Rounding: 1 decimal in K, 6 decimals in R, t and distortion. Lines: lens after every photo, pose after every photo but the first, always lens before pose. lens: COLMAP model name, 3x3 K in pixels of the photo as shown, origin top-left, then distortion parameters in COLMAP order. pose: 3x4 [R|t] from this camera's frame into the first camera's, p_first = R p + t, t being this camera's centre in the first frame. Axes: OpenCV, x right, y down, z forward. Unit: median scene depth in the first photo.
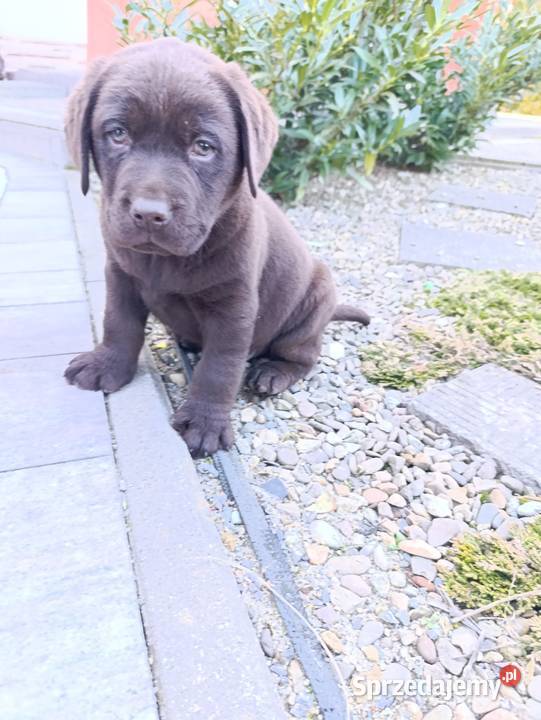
lens RADIAL K [[492.2, 0, 269.3], [0, 492.2, 365.6], [0, 0, 1]] dist [0.005346, -0.023729]
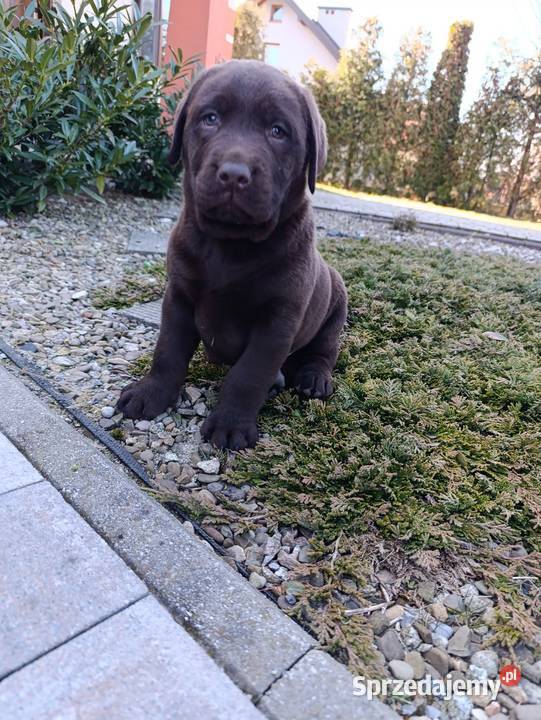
lens RADIAL K [[492.2, 0, 264.7], [0, 492.2, 360.8], [0, 0, 1]] dist [0.005346, -0.023729]
pose [[0.900270, -0.110393, 0.421102, 0.018442], [0.144008, 0.988374, -0.048767, 0.391098], [-0.410823, 0.104545, 0.905701, -0.629531]]
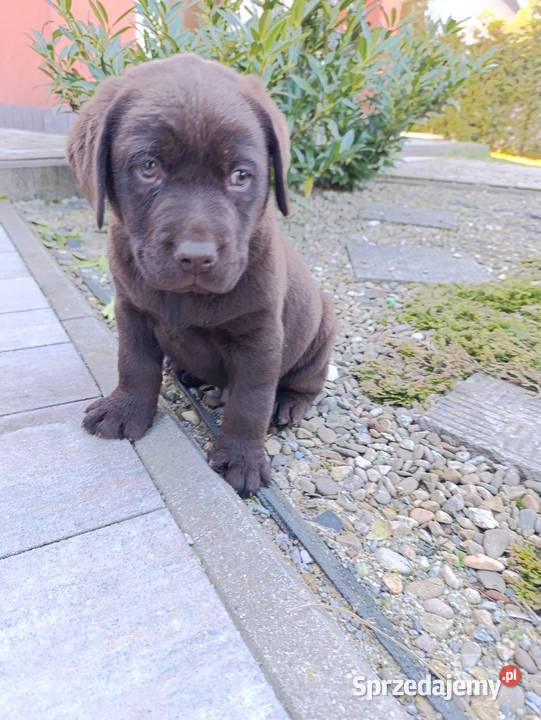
lens RADIAL K [[492.2, 0, 262.0], [0, 492.2, 368.5], [0, 0, 1]] dist [0.005346, -0.023729]
pose [[0.985954, -0.080538, 0.146313, -0.195993], [0.084886, 0.996109, -0.023708, -0.034952], [-0.143834, 0.035795, 0.988954, 0.024588]]
